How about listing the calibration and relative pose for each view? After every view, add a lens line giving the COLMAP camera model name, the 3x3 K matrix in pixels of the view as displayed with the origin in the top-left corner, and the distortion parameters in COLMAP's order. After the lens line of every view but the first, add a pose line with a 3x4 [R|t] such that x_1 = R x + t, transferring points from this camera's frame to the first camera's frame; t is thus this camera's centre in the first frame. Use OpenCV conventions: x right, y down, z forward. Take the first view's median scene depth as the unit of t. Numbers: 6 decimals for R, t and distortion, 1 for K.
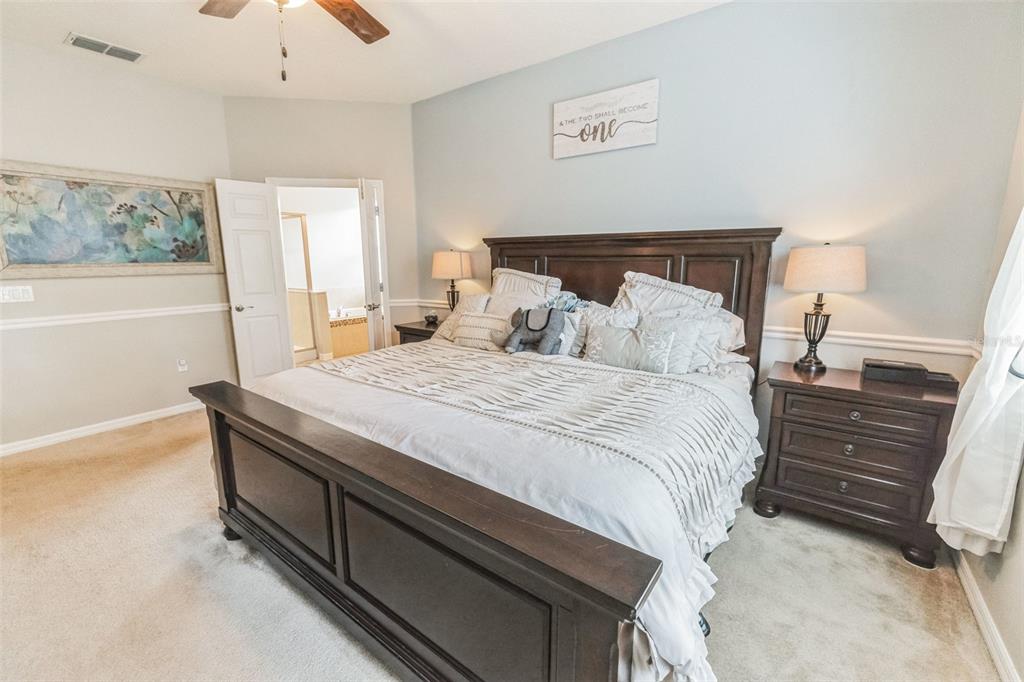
lens RADIAL K [[426.9, 0, 507.3], [0, 426.9, 336.9], [0, 0, 1]] dist [-0.003106, 0.000251]
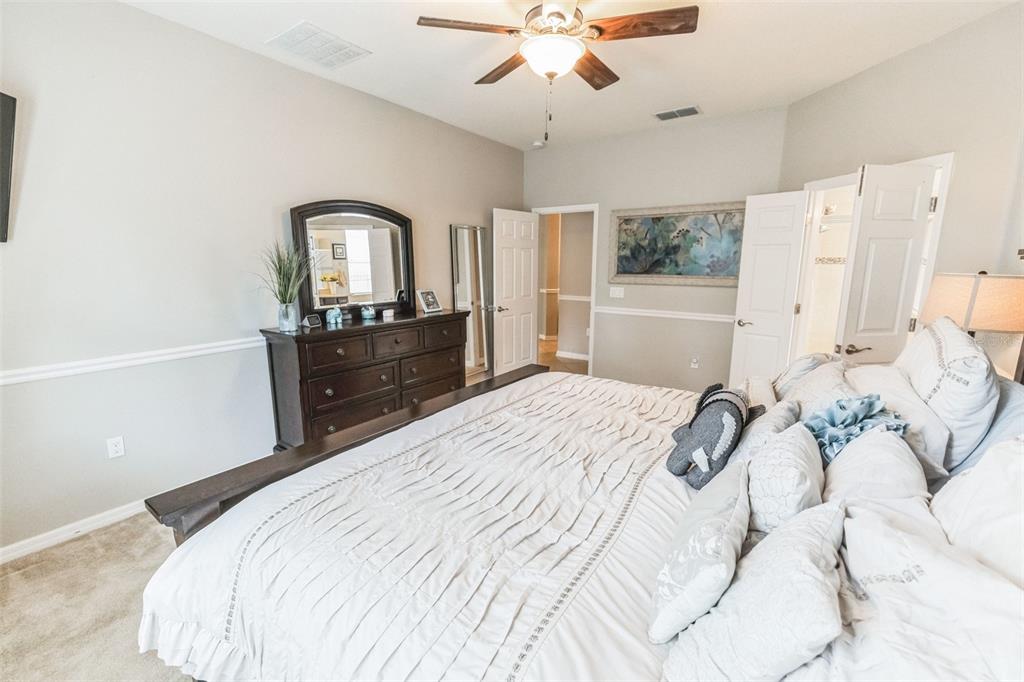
lens RADIAL K [[426.9, 0, 511.7], [0, 426.9, 341.5], [0, 0, 1]] dist [-0.003106, 0.000251]
pose [[0.046839, 0.183097, -0.981978, 0.489090], [-0.183970, 0.967822, 0.171682, -0.136034], [0.981815, 0.172614, 0.079016, 0.552094]]
